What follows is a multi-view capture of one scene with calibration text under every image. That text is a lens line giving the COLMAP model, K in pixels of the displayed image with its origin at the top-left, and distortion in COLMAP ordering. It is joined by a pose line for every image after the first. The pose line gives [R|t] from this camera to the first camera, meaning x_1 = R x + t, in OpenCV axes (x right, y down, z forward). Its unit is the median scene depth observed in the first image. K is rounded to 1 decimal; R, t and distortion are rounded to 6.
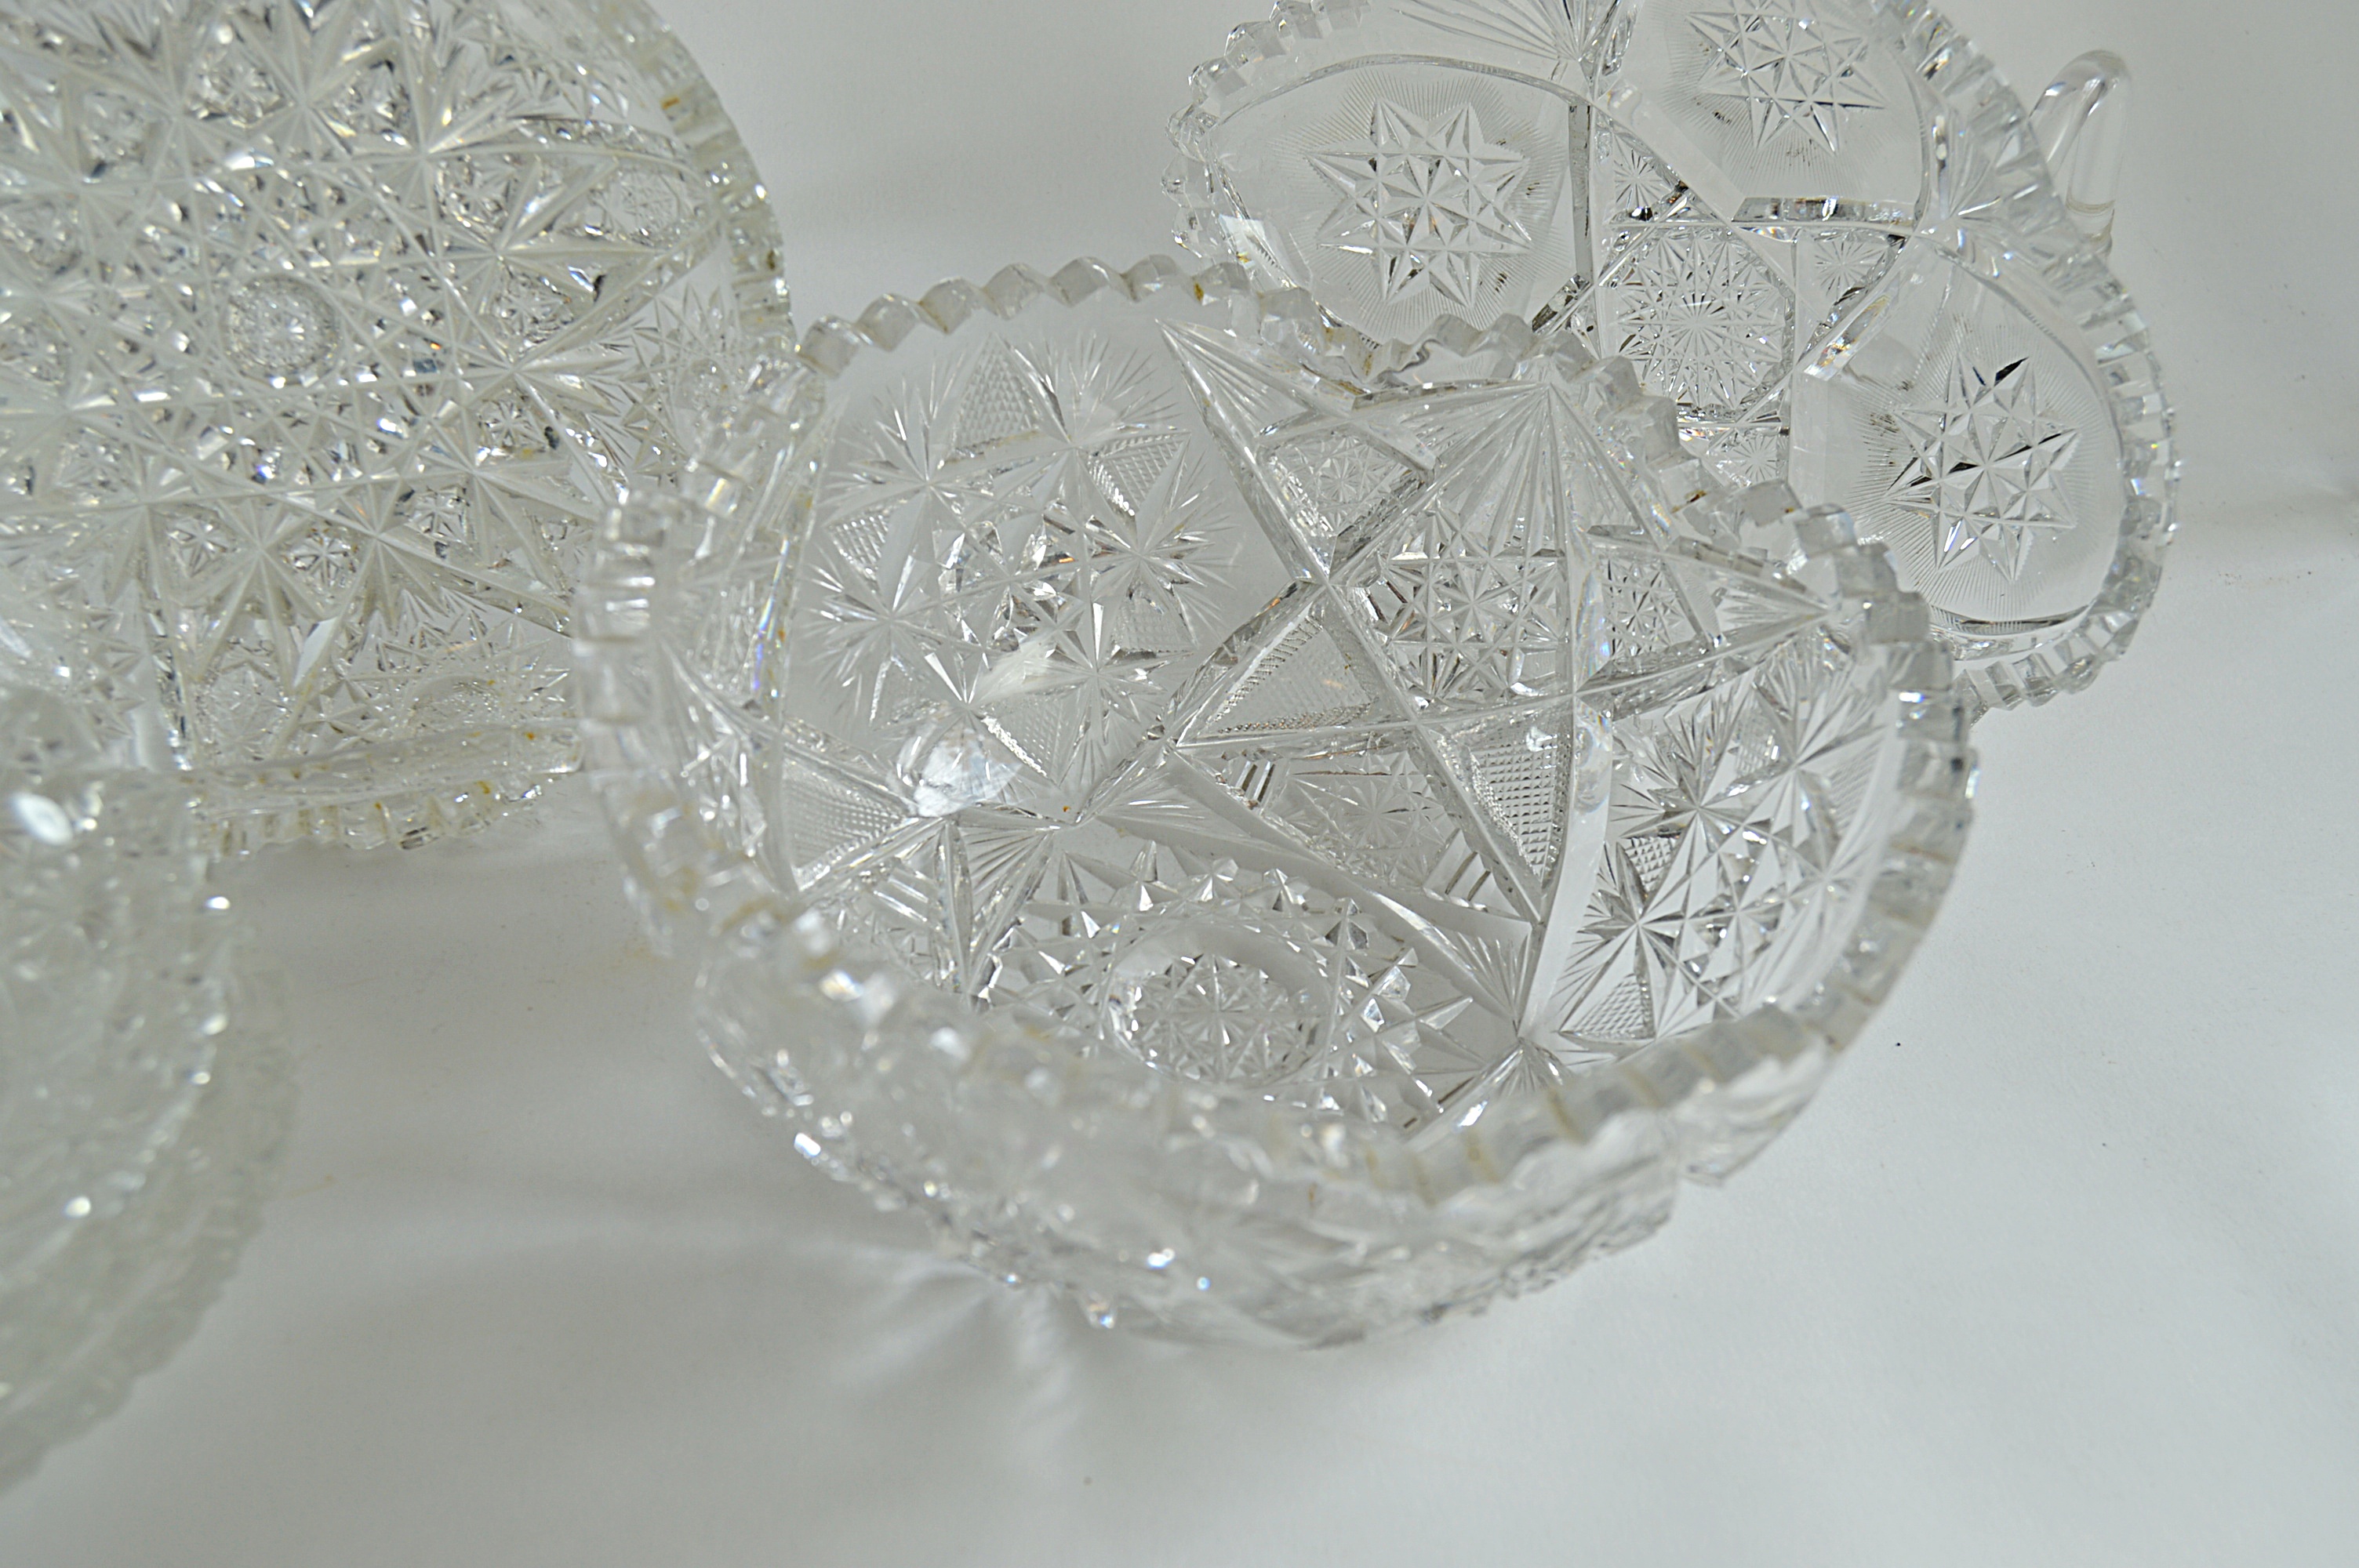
lens RADIAL K [[2701.2, 0, 1193.7], [0, 2701.2, 791.4], [0, 0, 1]] dist [-0.024224, 0.000000]
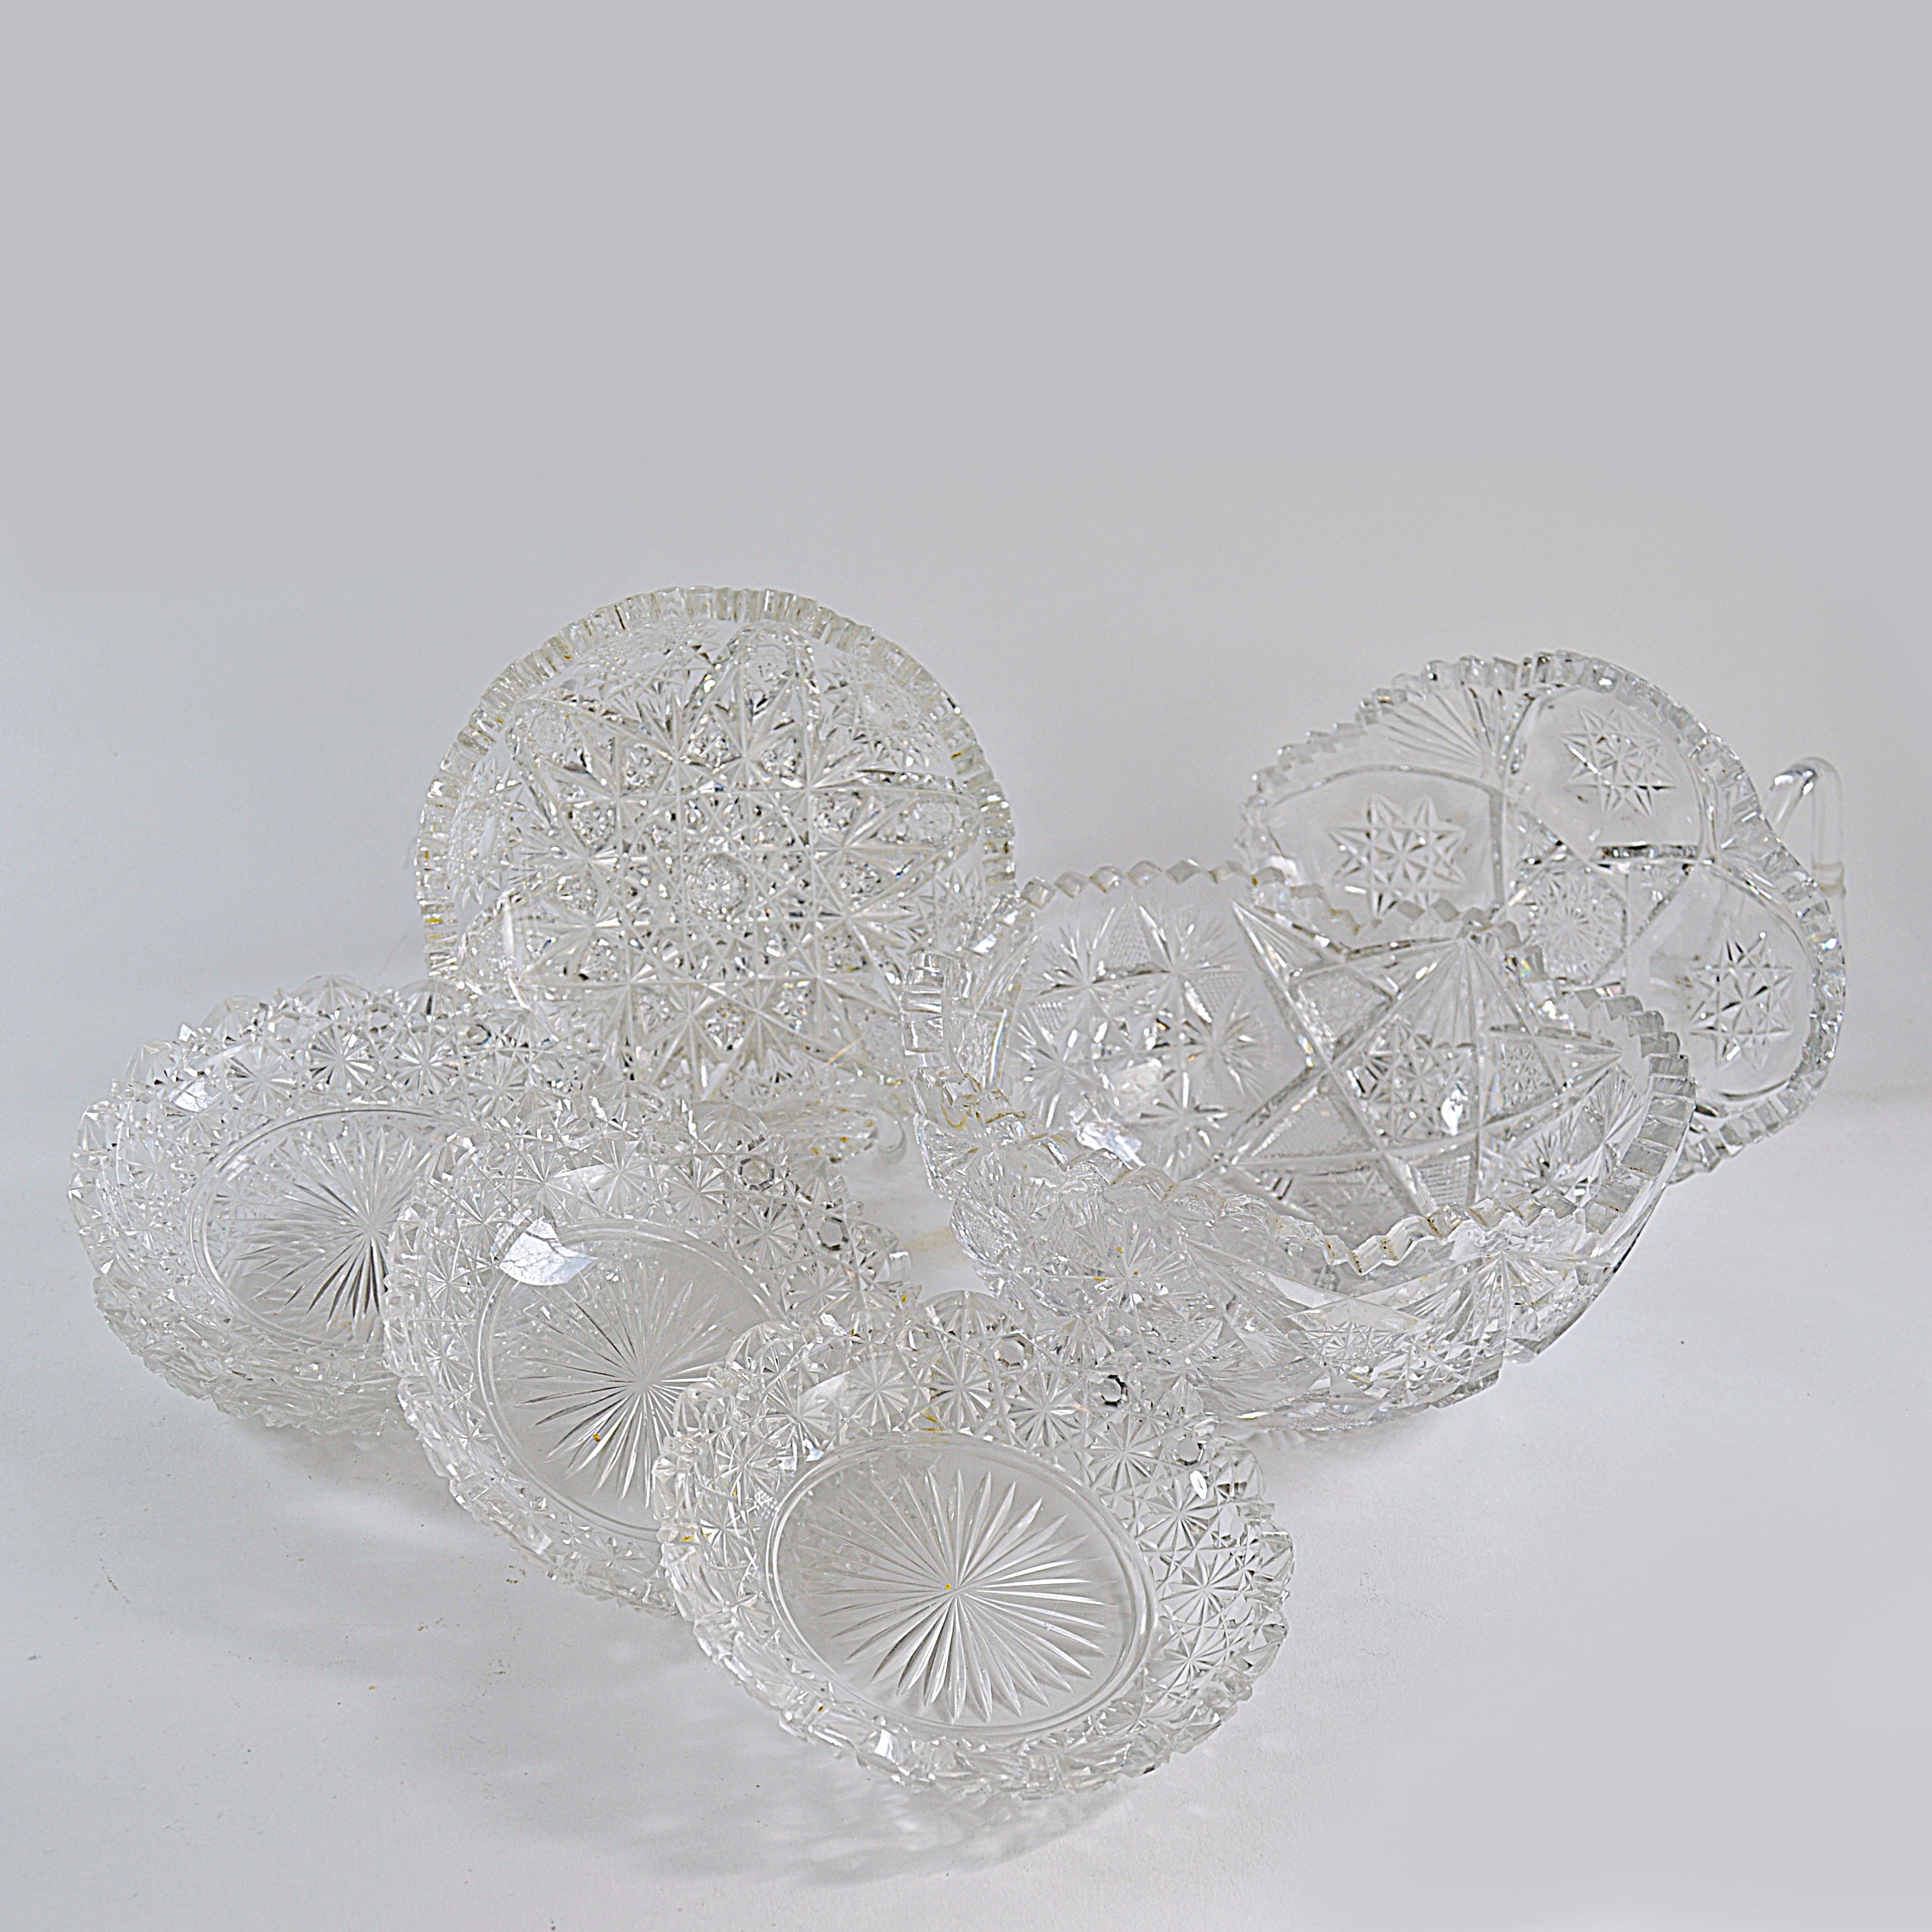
lens RADIAL K [[2675.9, 0, 939.2], [0, 2675.9, 1182.7], [0, 0, 1]] dist [-0.019032, 0.000000]
pose [[0.992105, 0.034768, -0.120498, 0.013506], [-0.058939, 0.977347, -0.203269, 0.340250], [0.110701, 0.208767, 0.971680, -0.584956]]
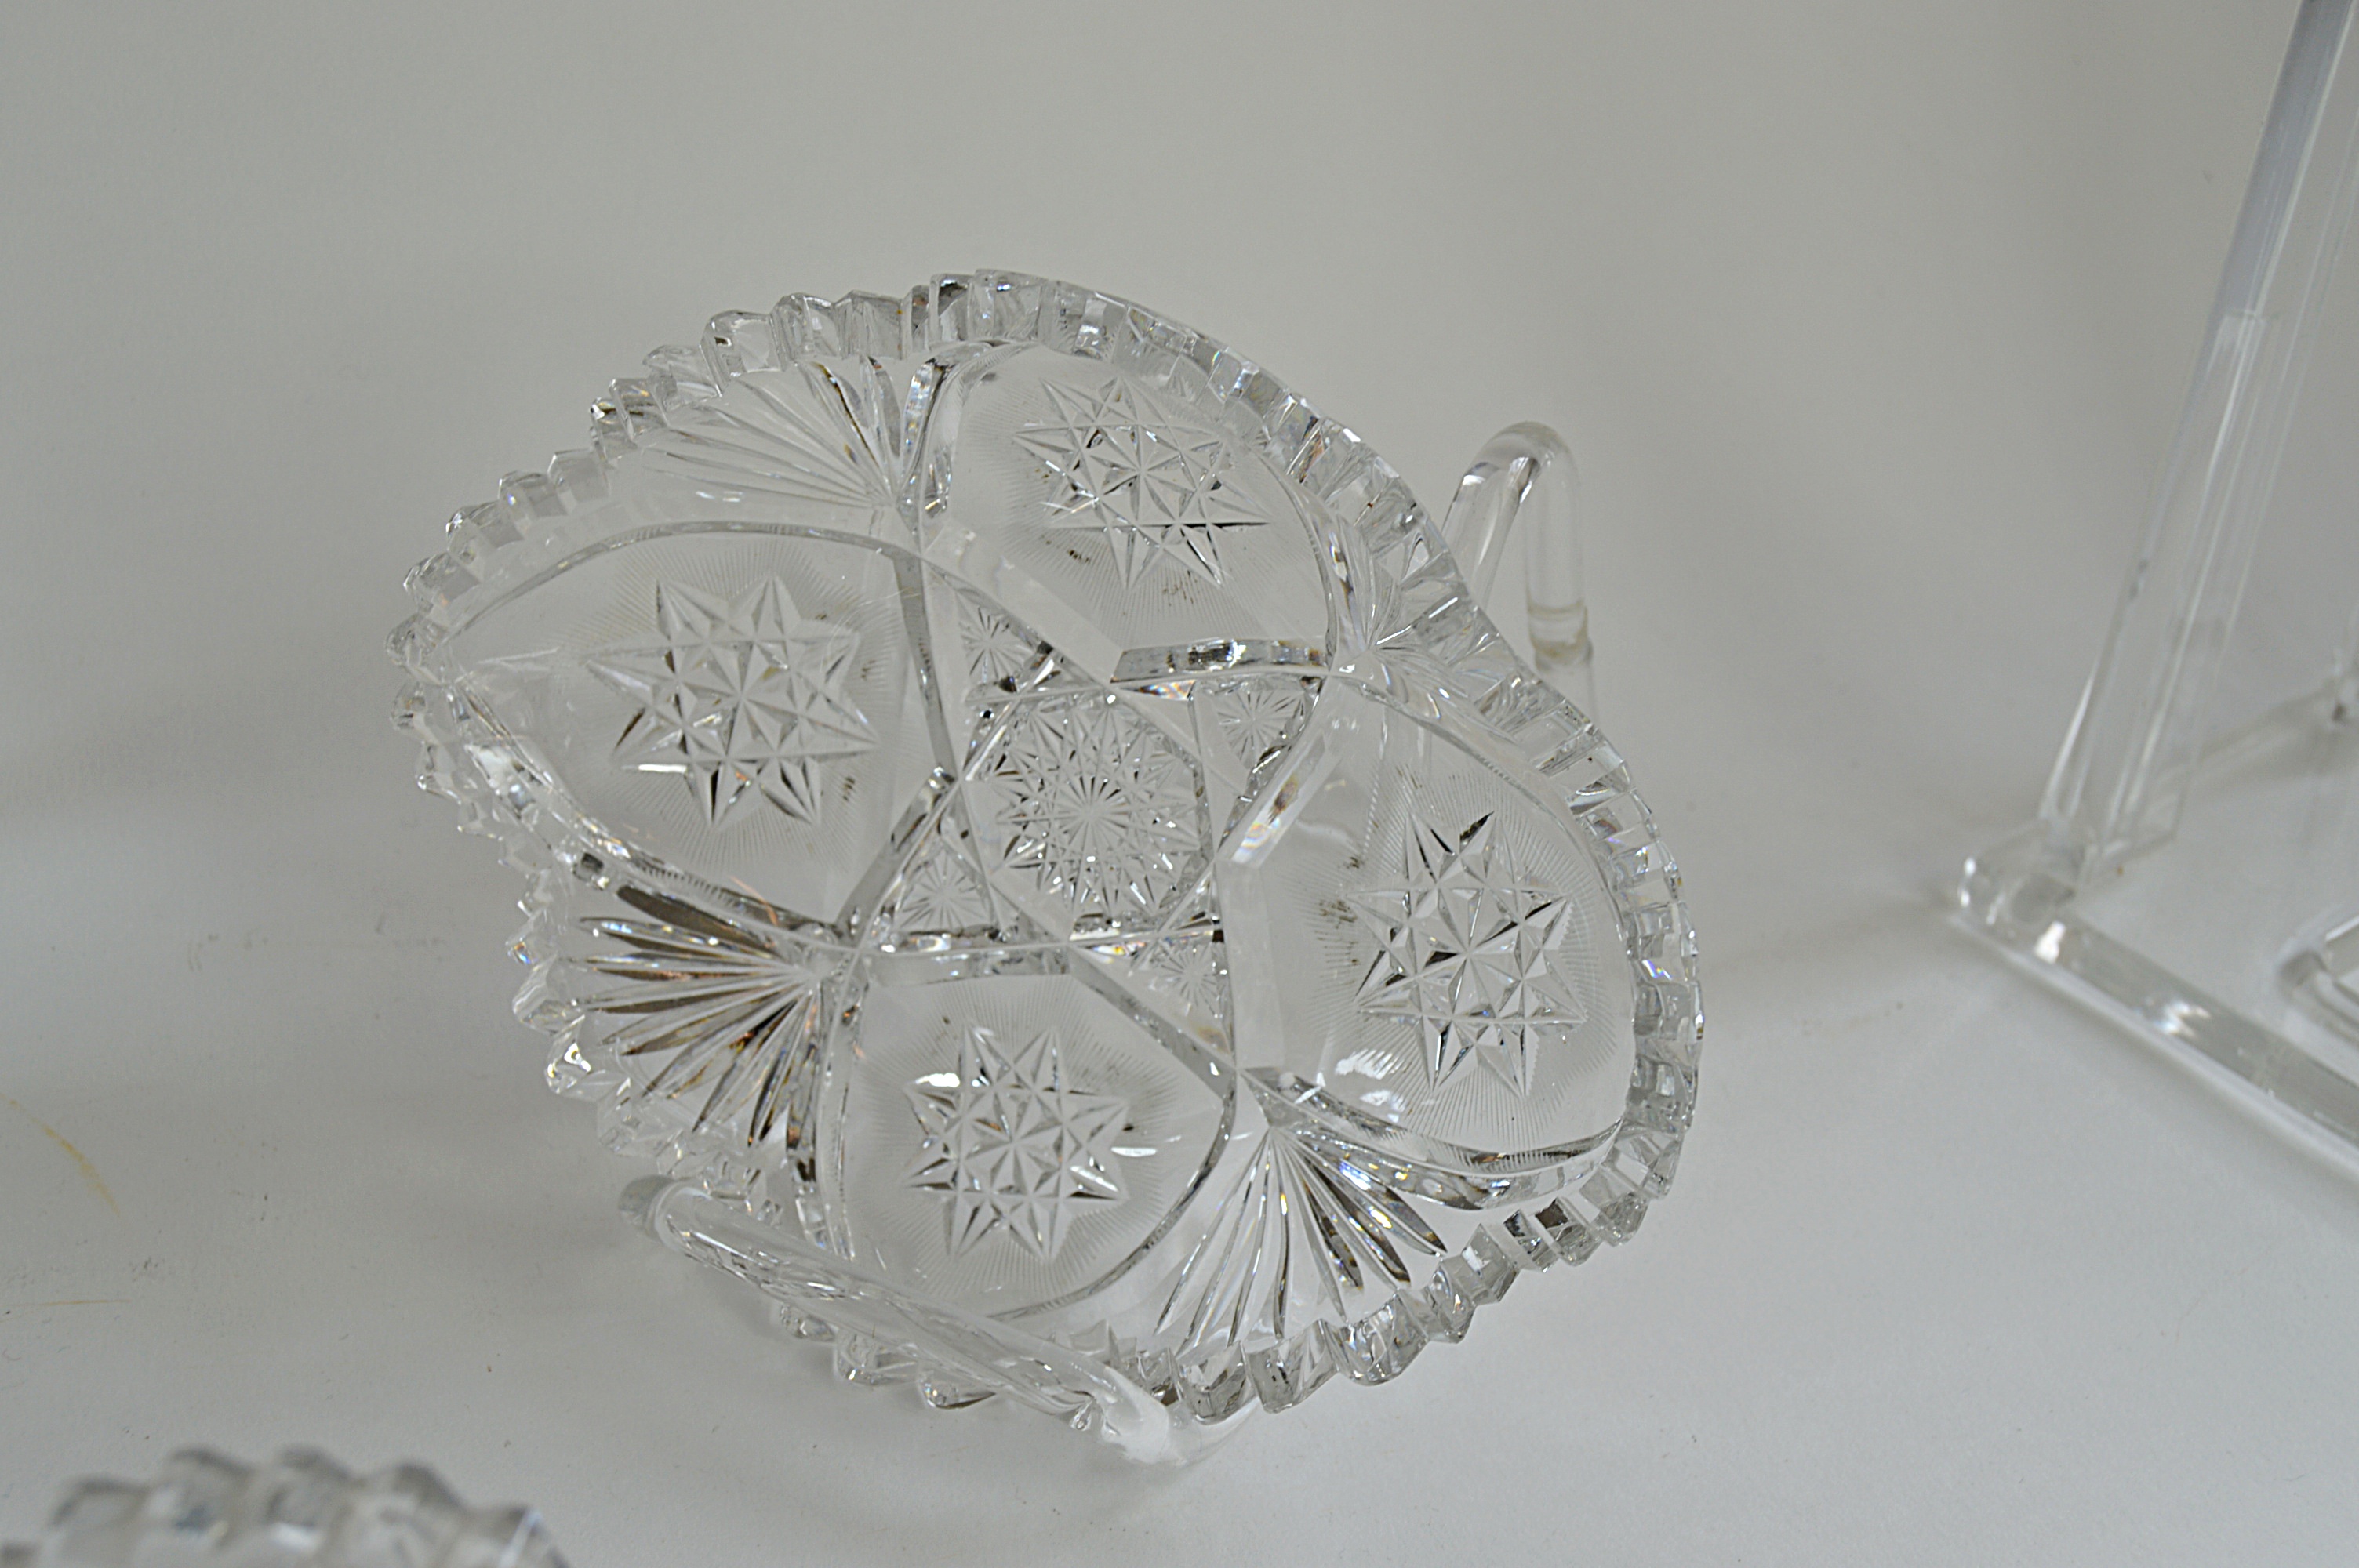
lens RADIAL K [[2701.2, 0, 1177.2], [0, 2701.2, 781.2], [0, 0, 1]] dist [-0.024224, 0.000000]
pose [[0.984615, -0.120731, 0.126319, 0.121119], [0.140087, 0.977505, -0.157671, -0.059070], [-0.104442, 0.172941, 0.979379, 0.242096]]
